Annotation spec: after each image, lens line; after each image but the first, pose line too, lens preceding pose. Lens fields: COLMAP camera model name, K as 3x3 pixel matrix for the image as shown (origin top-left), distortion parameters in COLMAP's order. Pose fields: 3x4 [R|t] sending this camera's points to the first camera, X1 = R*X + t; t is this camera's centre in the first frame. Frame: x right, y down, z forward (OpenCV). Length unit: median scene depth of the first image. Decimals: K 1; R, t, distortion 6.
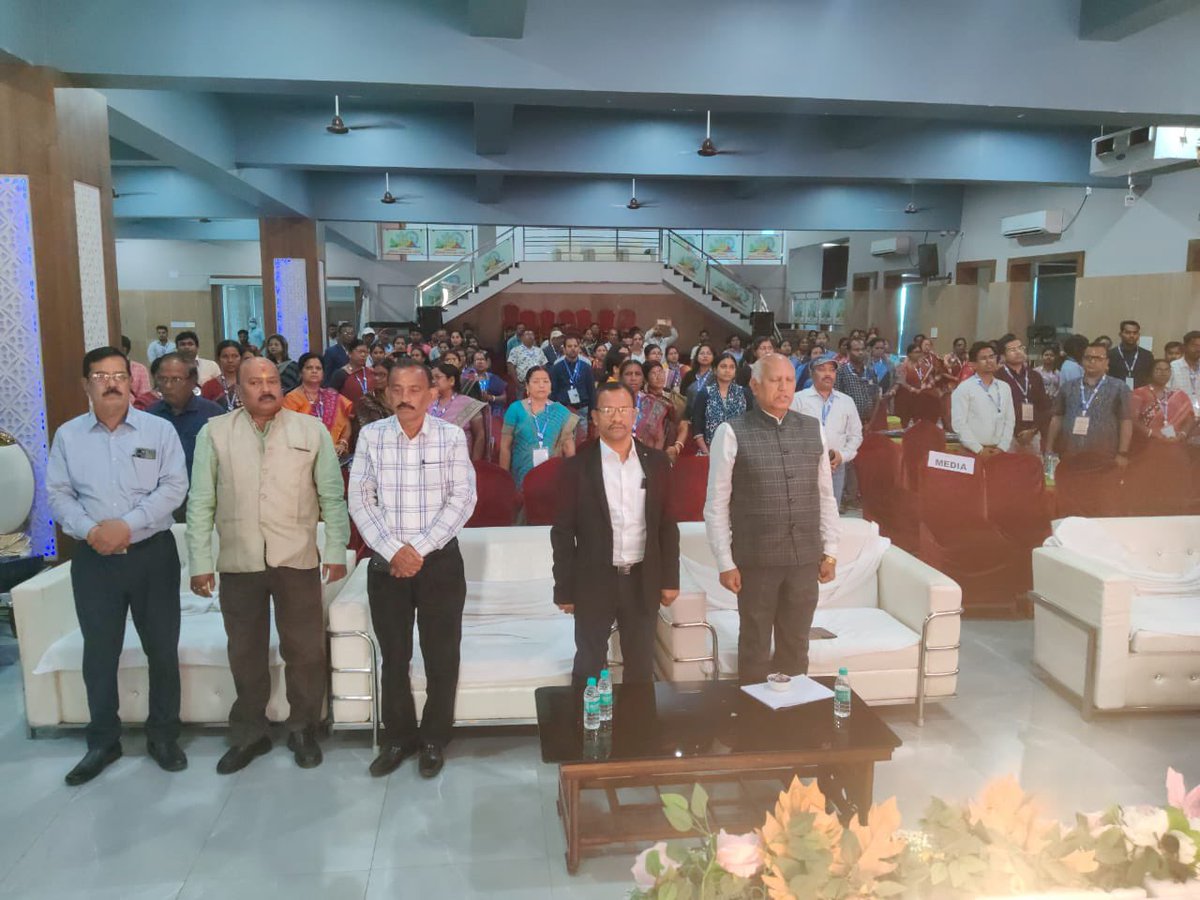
lens RADIAL K [[961.8, 0, 601.8], [0, 961.8, 456.0], [0, 0, 1]] dist [0.041929, -0.087425]
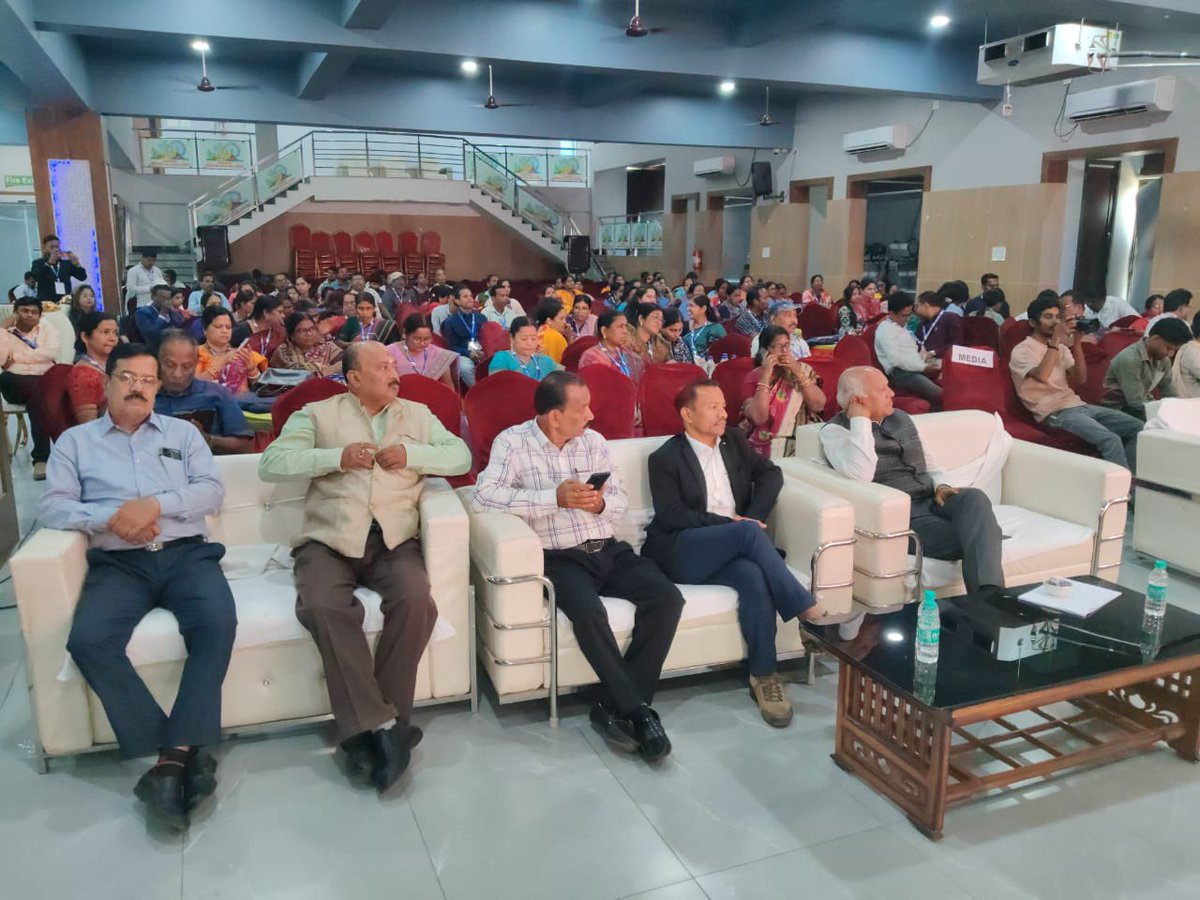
lens RADIAL K [[961.8, 0, 600.9], [0, 961.8, 453.8], [0, 0, 1]] dist [0.041929, -0.087425]
pose [[0.963361, -0.055999, 0.262296, -0.092762], [0.040374, 0.997095, 0.064591, 0.009588], [-0.265151, -0.051635, 0.962823, 0.061190]]
